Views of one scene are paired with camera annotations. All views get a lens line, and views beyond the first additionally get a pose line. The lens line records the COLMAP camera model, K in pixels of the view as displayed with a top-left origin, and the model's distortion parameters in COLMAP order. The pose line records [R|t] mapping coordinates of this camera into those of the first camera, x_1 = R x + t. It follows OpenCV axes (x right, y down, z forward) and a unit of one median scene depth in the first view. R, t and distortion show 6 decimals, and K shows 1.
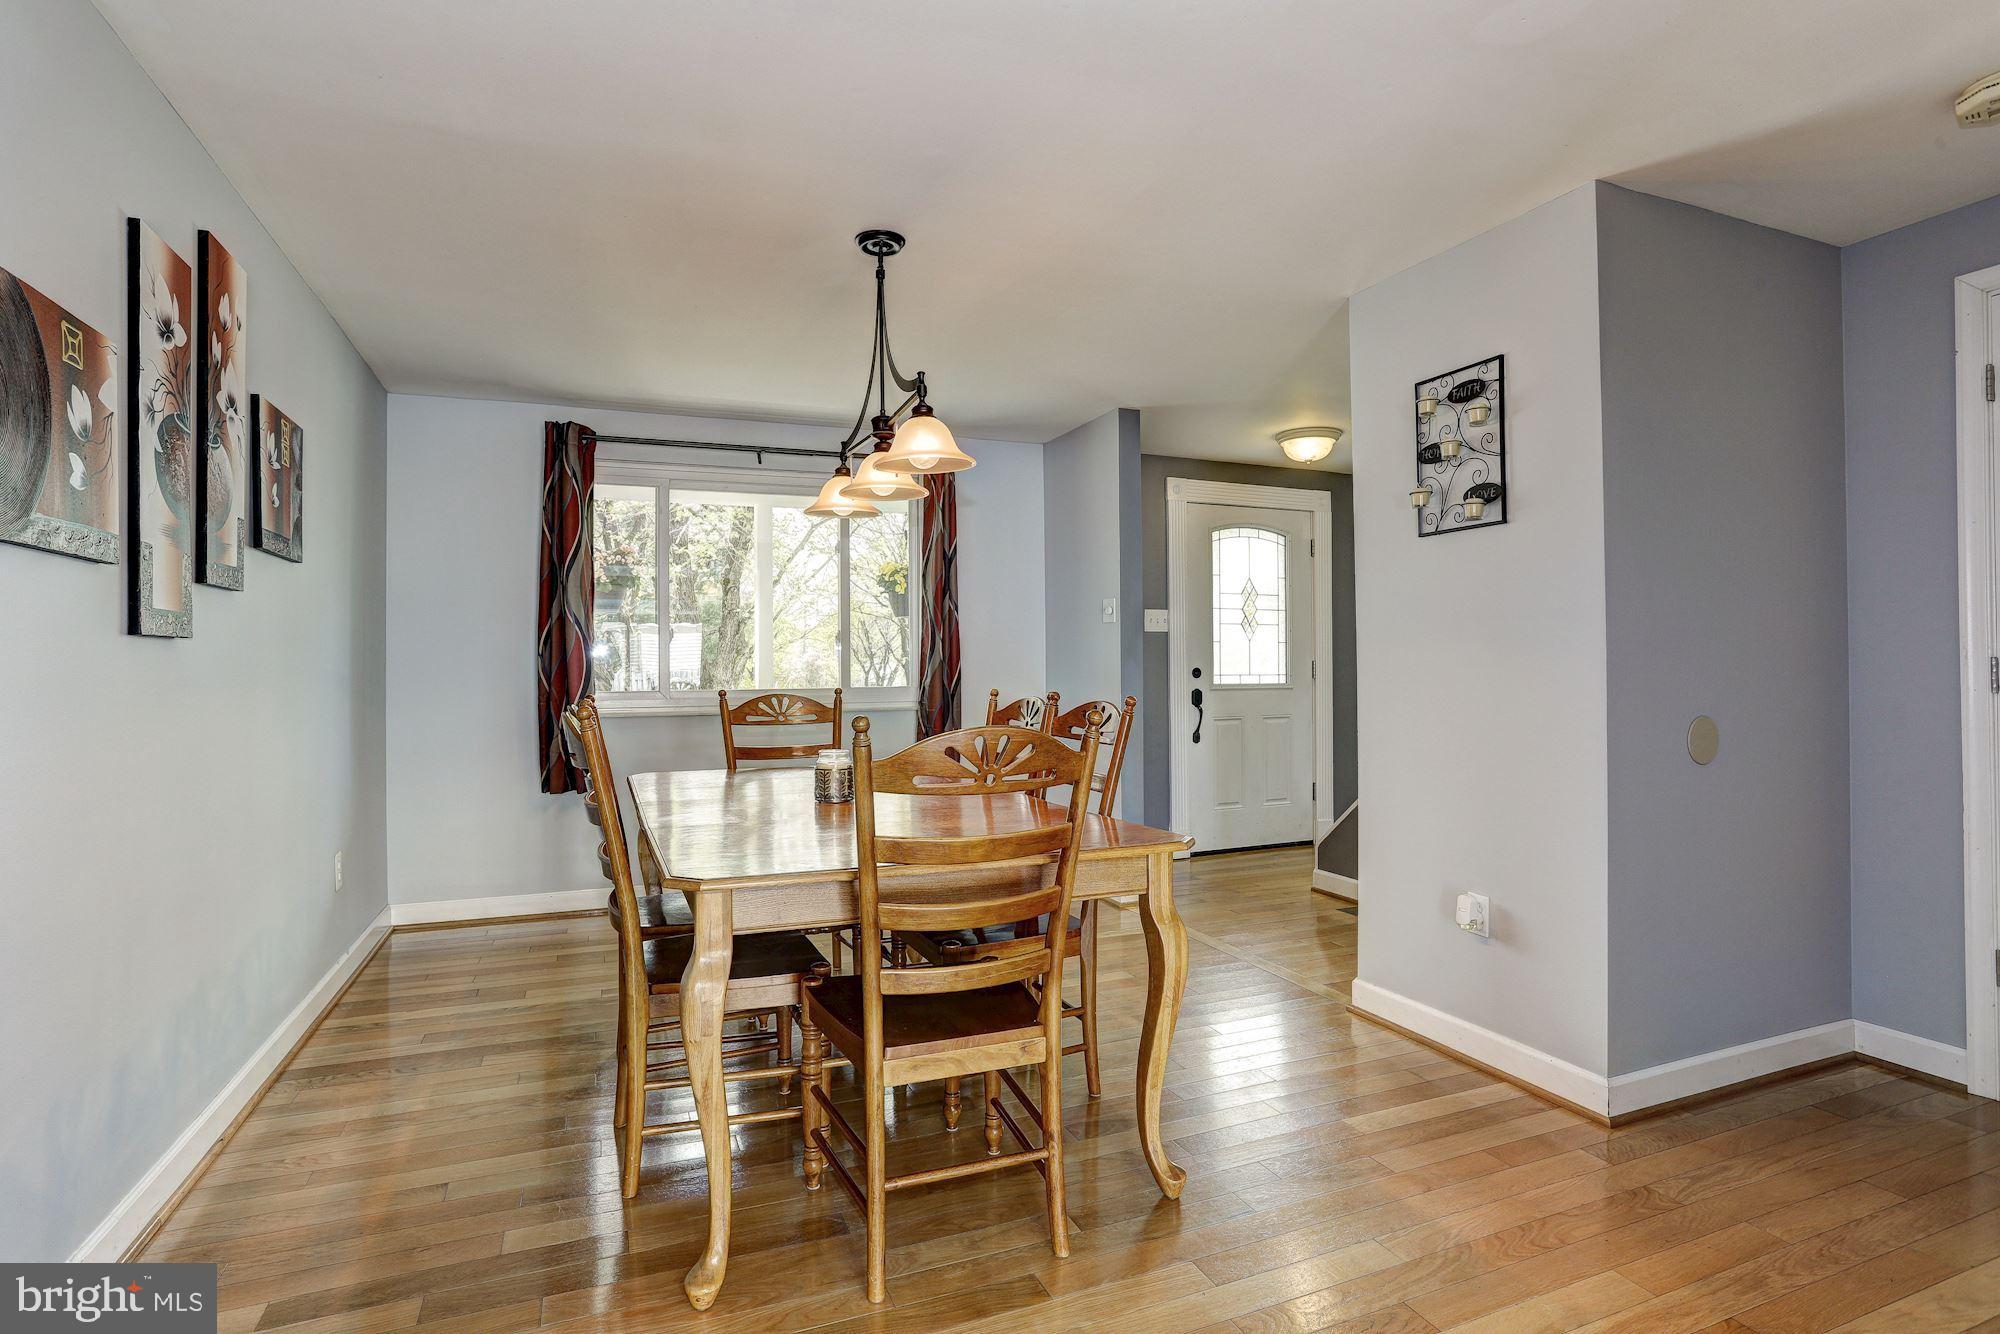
lens RADIAL K [[965.7, 0, 1008.2], [0, 965.7, 657.6], [0, 0, 1]] dist [-0.018657, 0.000181]
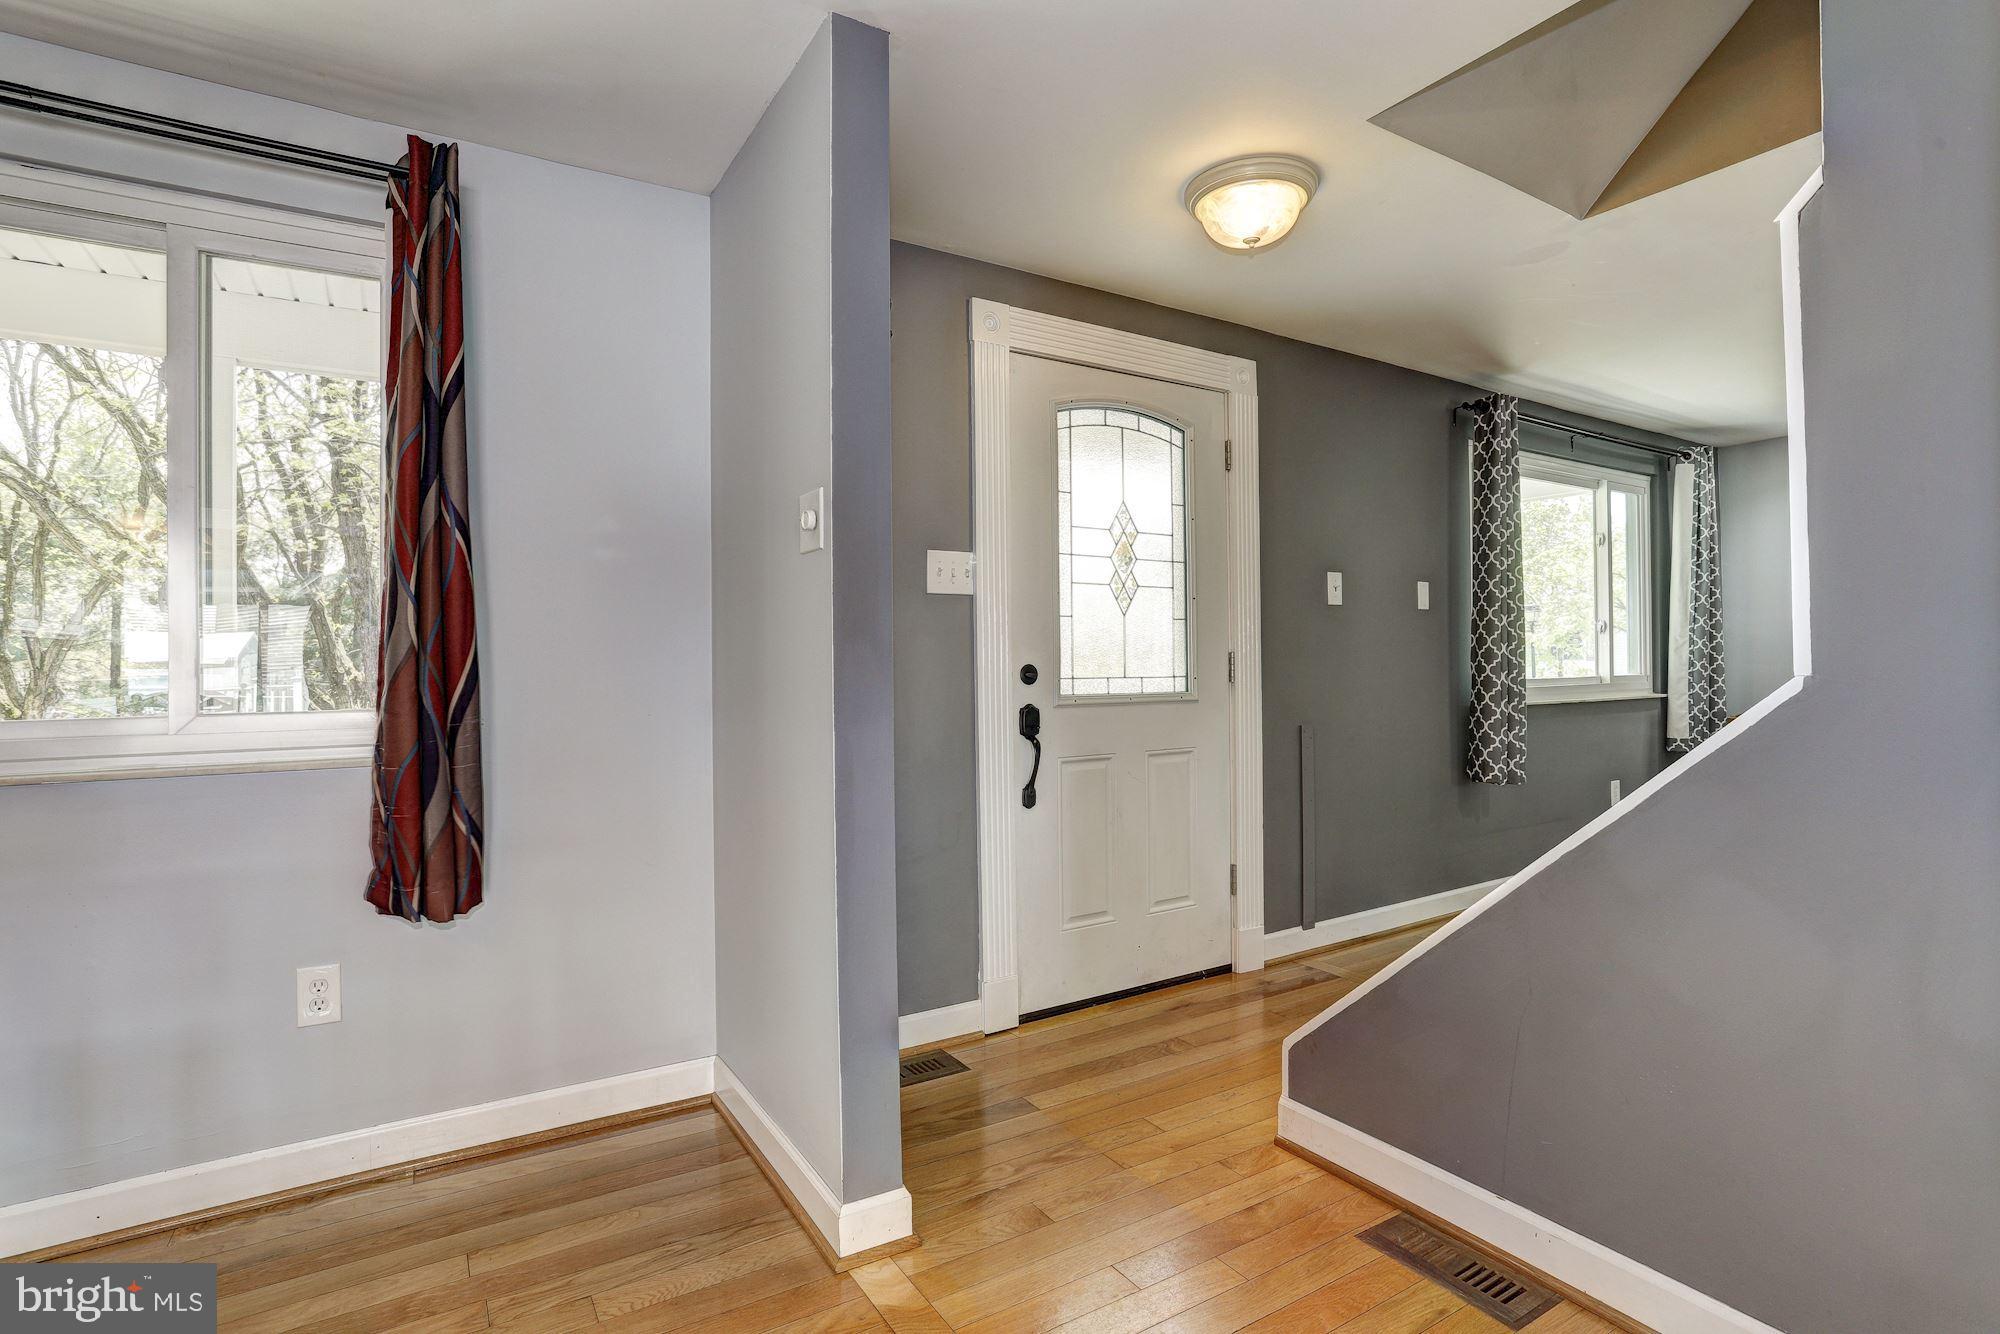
lens RADIAL K [[965.7, 0, 1001.1], [0, 965.7, 666.9], [0, 0, 1]] dist [-0.018657, 0.000181]
pose [[0.987718, -0.004308, 0.156185, 0.097535], [0.003534, 0.999980, 0.005230, 0.009053], [-0.156205, -0.004614, 0.987714, 0.480574]]
